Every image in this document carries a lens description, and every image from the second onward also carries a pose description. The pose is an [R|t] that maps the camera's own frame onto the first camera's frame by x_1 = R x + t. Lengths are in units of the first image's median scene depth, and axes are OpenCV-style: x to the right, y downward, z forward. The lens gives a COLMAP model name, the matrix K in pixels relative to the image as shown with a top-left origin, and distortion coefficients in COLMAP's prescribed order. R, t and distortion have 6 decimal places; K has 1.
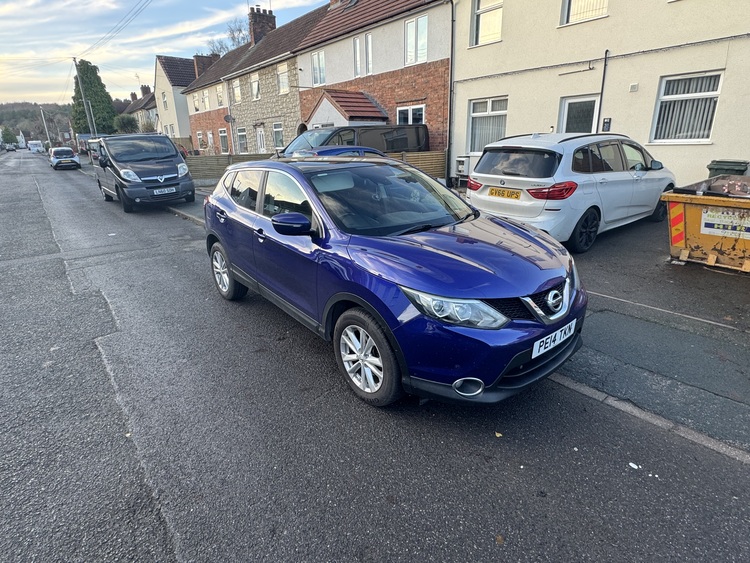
lens RADIAL K [[414.6, 0, 375.0], [0, 414.6, 281.5], [0, 0, 1]] dist [-0.004676, 0.000821]
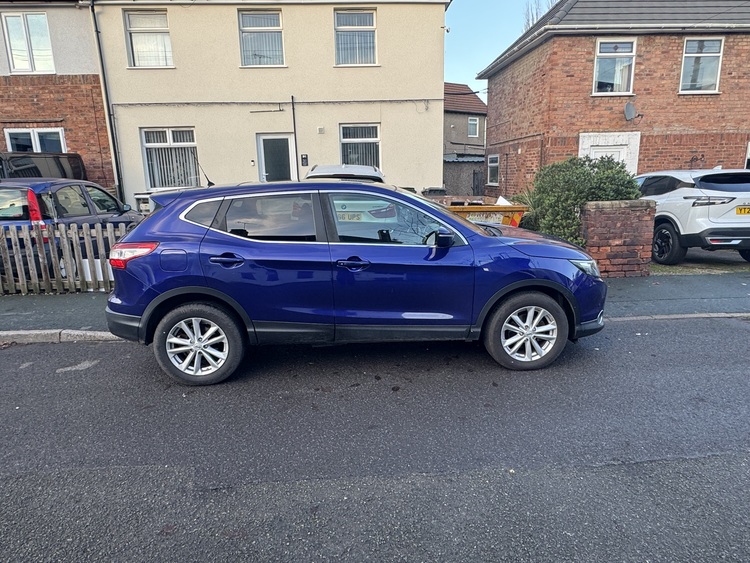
lens RADIAL K [[471.2, 0, 374.5], [0, 471.2, 285.5], [0, 0, 1]] dist [-0.000575, 0.000830]
pose [[0.572125, -0.180301, 0.800102, -0.293445], [0.267728, 0.963154, 0.025602, -0.022865], [-0.775238, 0.199562, 0.599317, 0.106476]]
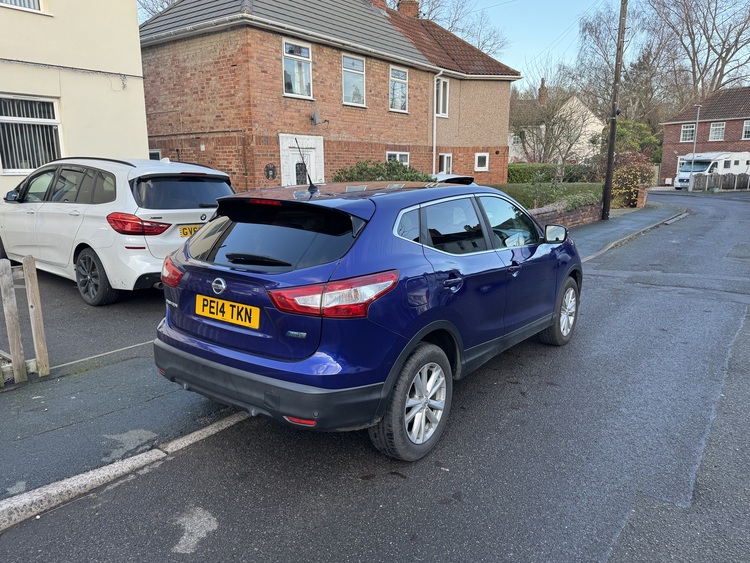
lens RADIAL K [[539.6, 0, 375.8], [0, 539.6, 289.1], [0, 0, 1]] dist [0.076610, -0.106584]
pose [[-0.255183, -0.188902, 0.948260, -0.349909], [0.310112, 0.912928, 0.265317, -0.126624], [-0.915812, 0.361771, -0.174383, 0.408619]]
